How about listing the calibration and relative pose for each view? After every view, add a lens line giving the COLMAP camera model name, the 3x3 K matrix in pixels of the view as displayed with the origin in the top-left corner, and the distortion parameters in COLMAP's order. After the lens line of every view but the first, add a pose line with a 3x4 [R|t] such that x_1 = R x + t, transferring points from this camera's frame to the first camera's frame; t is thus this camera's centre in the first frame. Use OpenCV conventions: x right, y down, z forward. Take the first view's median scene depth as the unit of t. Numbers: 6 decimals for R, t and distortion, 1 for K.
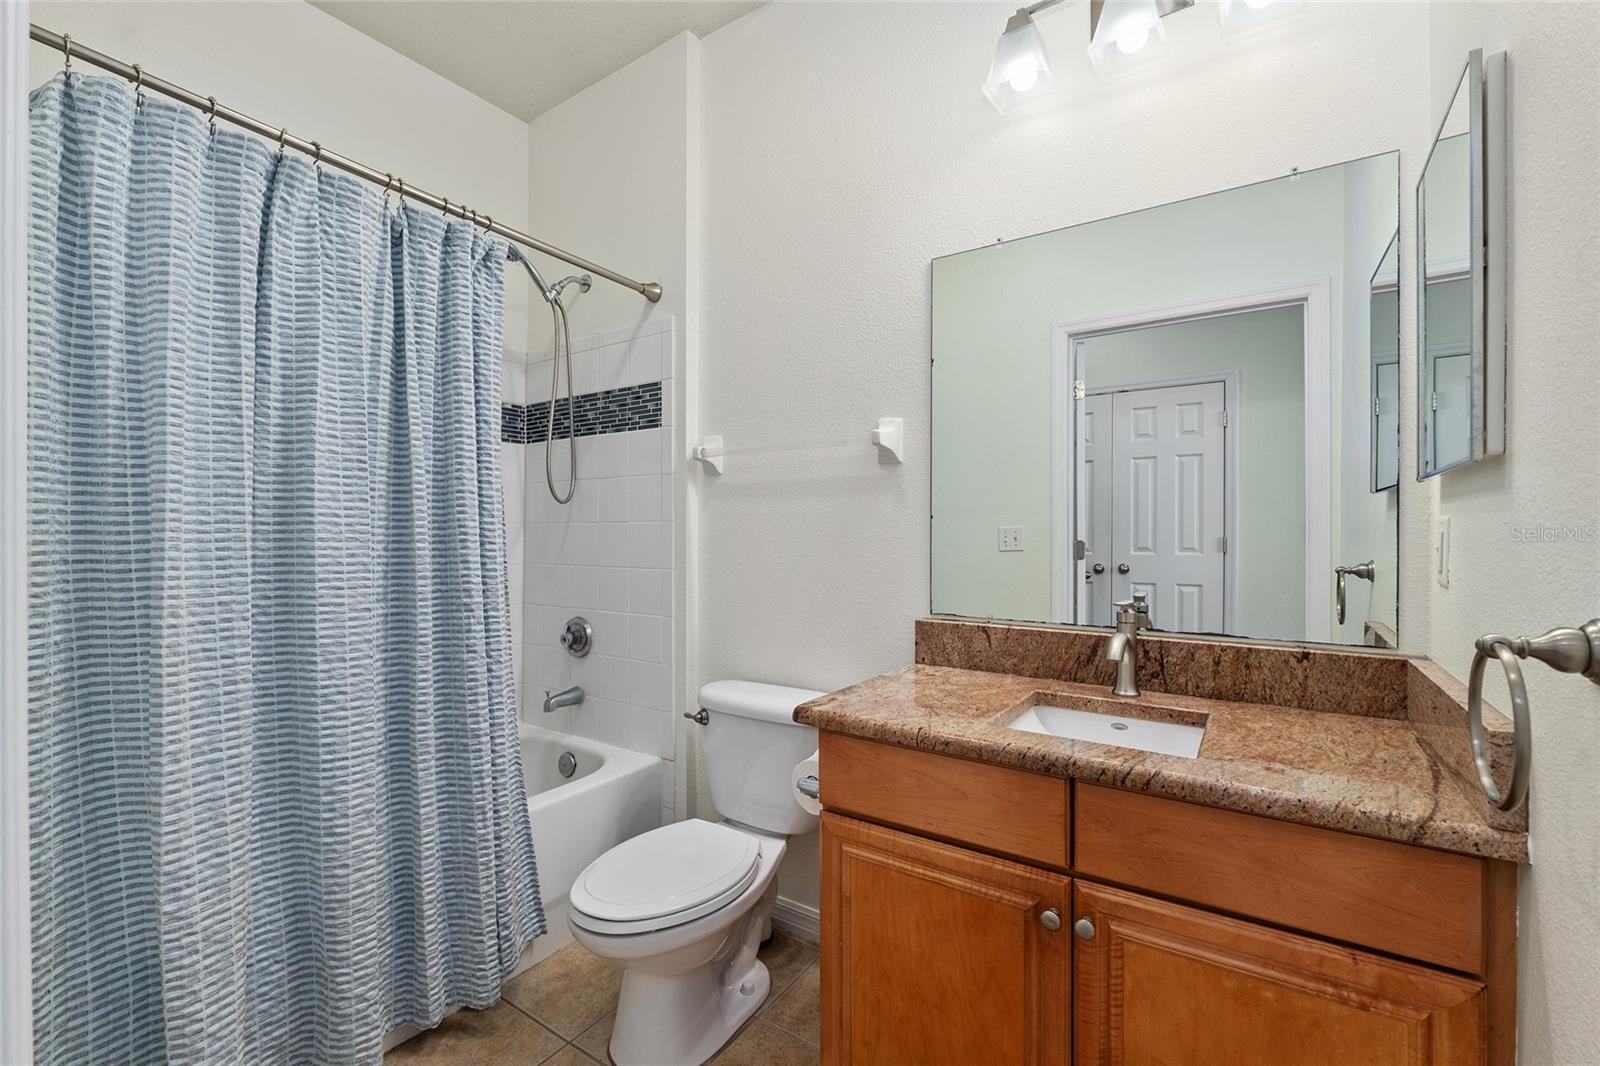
lens RADIAL K [[692.4, 0, 809.6], [0, 692.4, 539.2], [0, 0, 1]] dist [-0.003017, 0.000946]
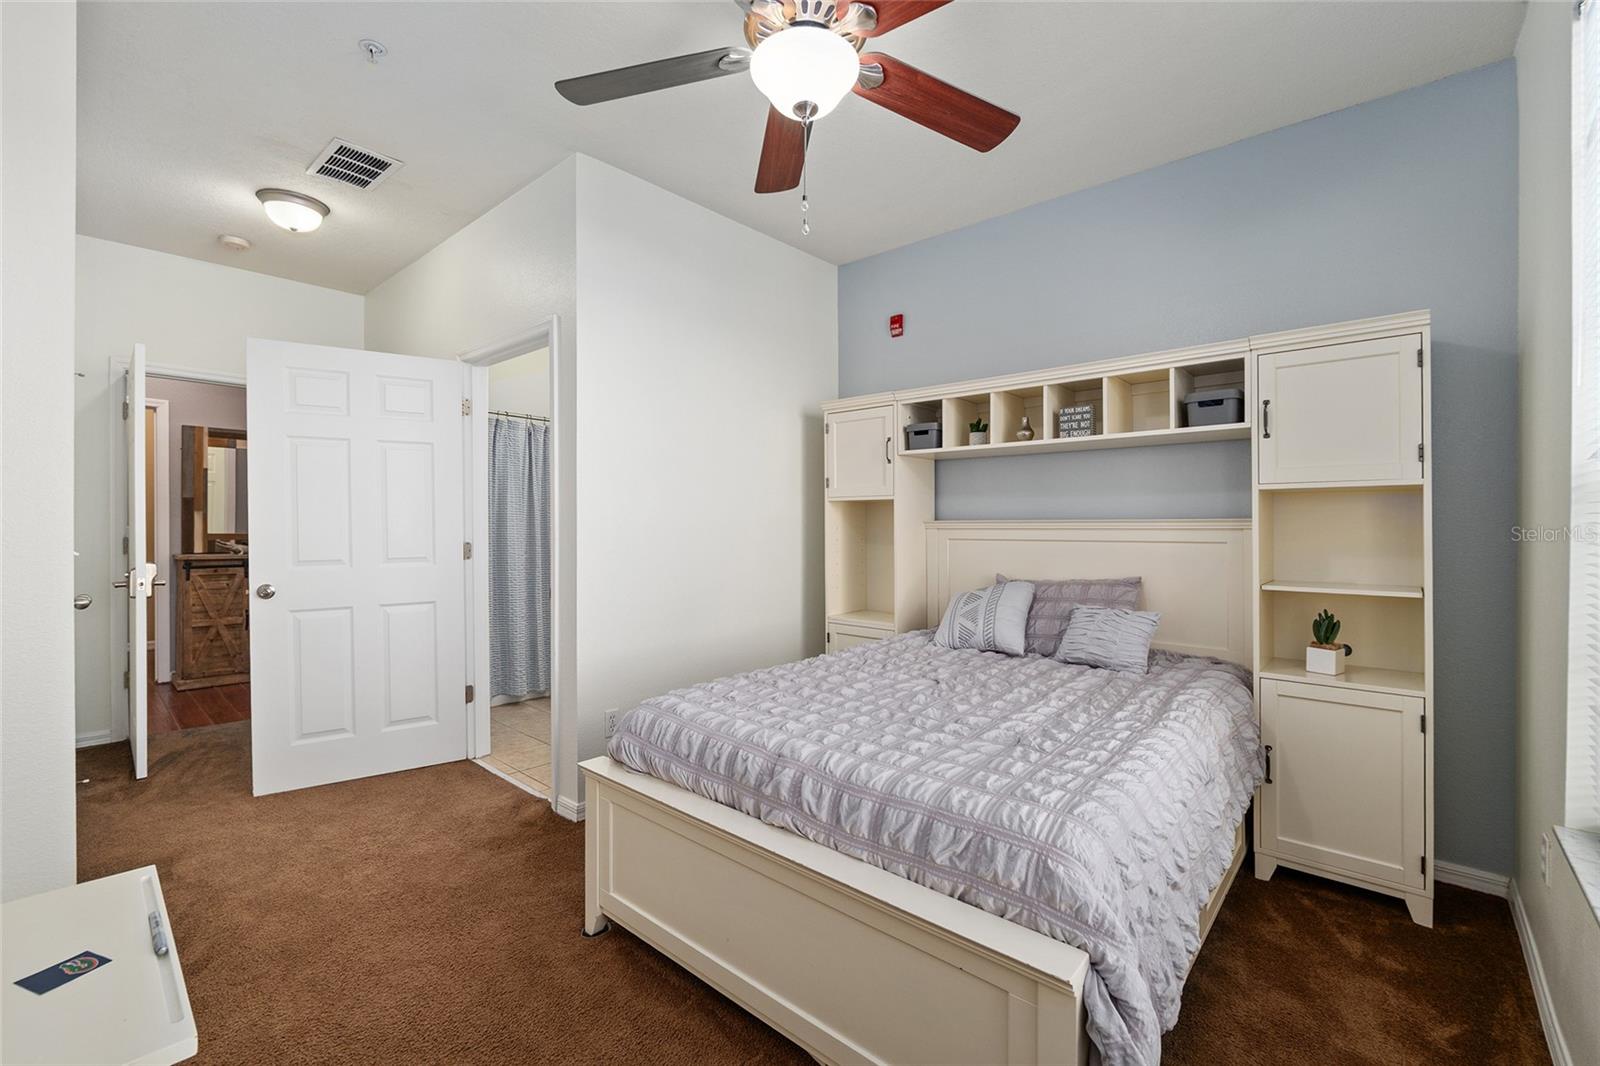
lens RADIAL K [[692.4, 0, 809.6], [0, 692.4, 539.2], [0, 0, 1]] dist [-0.003017, 0.000946]
pose [[0.990901, 0.003524, -0.134546, 0.256540], [-0.001549, 0.999890, 0.014778, -0.004593], [0.134583, -0.014436, 0.990797, -0.460611]]
